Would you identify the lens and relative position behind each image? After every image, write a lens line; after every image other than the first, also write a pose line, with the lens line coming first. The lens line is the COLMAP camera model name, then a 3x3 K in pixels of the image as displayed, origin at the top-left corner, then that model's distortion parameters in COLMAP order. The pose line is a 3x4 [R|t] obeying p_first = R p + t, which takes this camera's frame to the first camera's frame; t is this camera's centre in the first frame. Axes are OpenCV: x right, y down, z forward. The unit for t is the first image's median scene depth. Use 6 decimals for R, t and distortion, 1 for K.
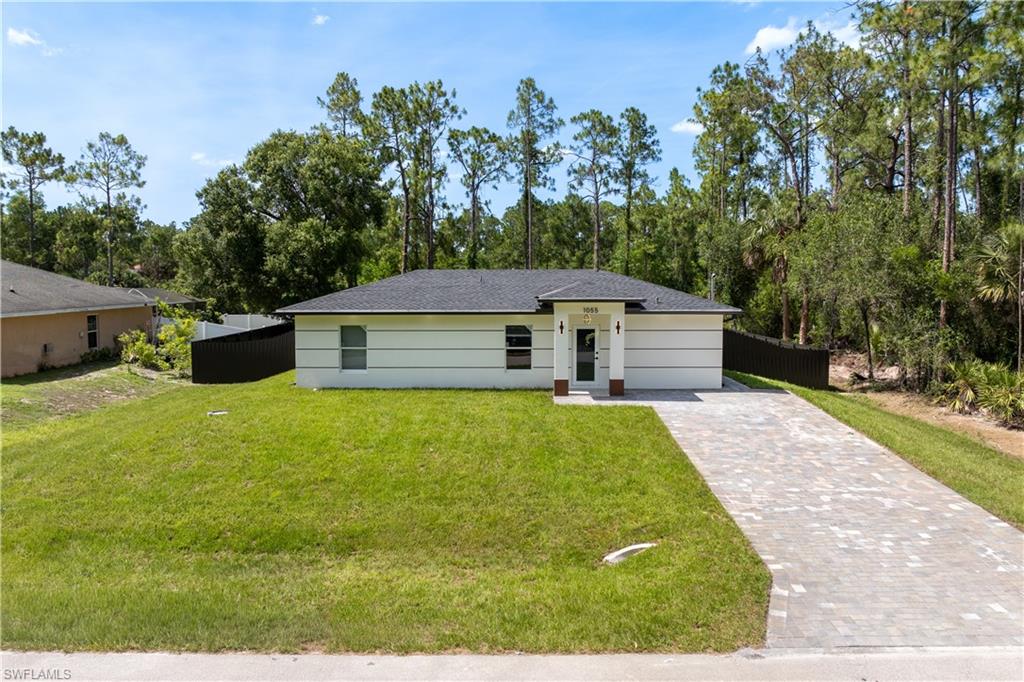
lens RADIAL K [[702.1, 0, 532.2], [0, 702.1, 324.9], [0, 0, 1]] dist [-0.040392, -0.000997]
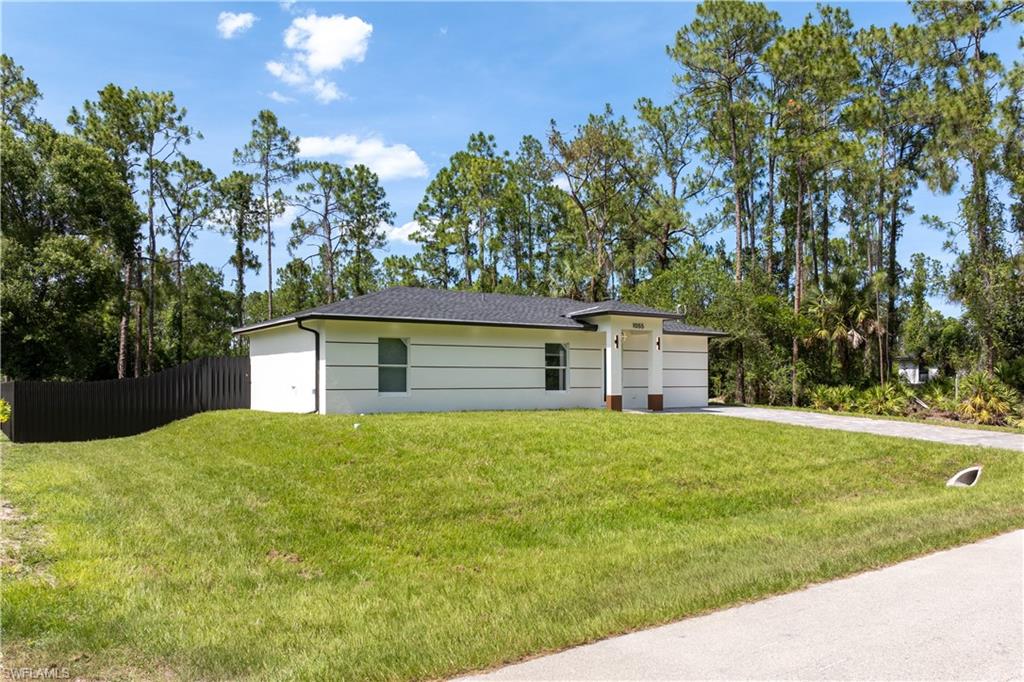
lens RADIAL K [[765.4, 0, 527.8], [0, 765.4, 363.1], [0, 0, 1]] dist [-0.036110, 0.000732]
pose [[0.826642, 0.012440, 0.562590, -0.515467], [0.040465, 0.995853, -0.081478, 0.089810], [-0.561271, 0.090118, 0.822711, 0.147242]]
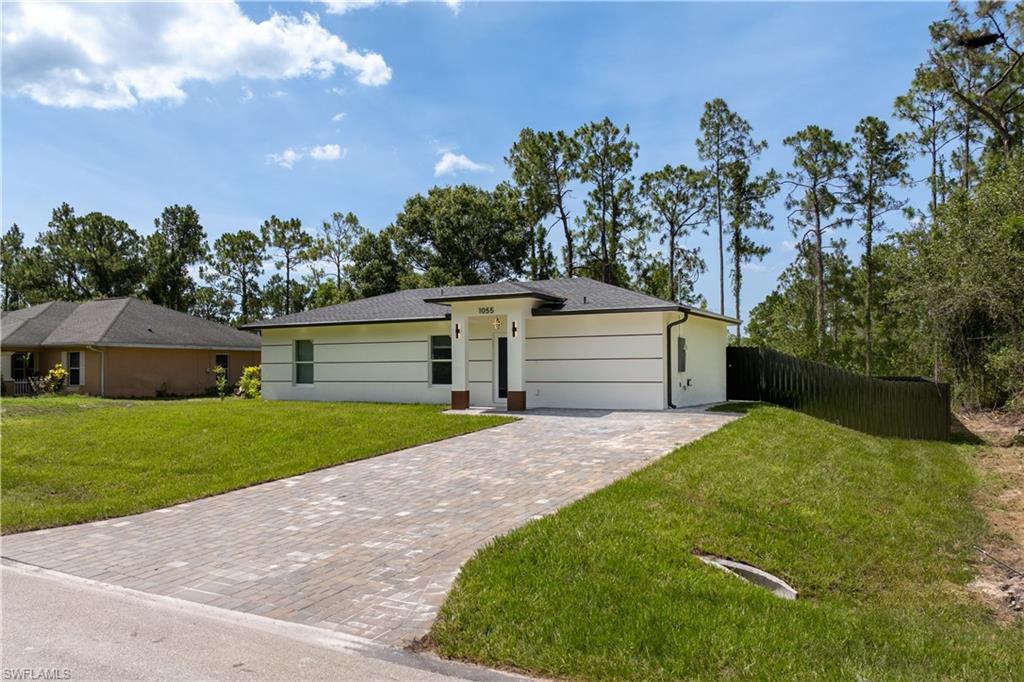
lens RADIAL K [[778.4, 0, 498.5], [0, 778.4, 341.4], [0, 0, 1]] dist [-0.060139, -0.002342]
pose [[0.864221, -0.024865, -0.502498, 0.450584], [-0.028496, 0.994755, -0.098232, 0.086187], [0.502305, 0.099213, 0.858980, 0.148643]]
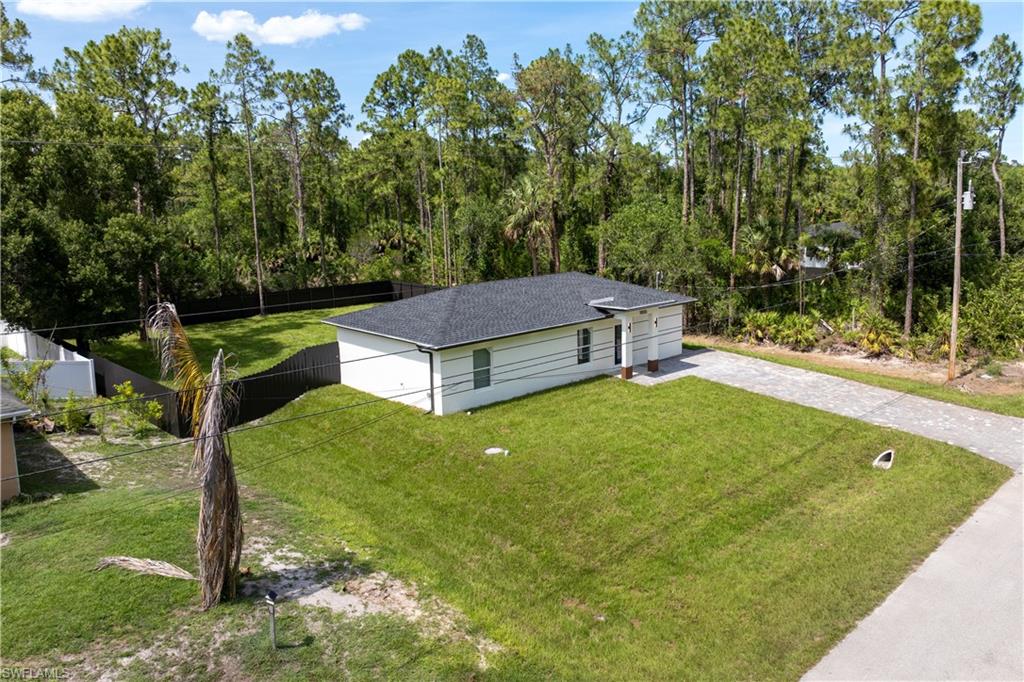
lens RADIAL K [[755.0, 0, 514.1], [0, 755.0, 286.5], [0, 0, 1]] dist [-0.029995, 0.000636]
pose [[0.741404, -0.093822, 0.664468, -0.816210], [0.061411, 0.995509, 0.072043, -0.146406], [-0.668243, -0.012608, 0.743836, 0.072556]]
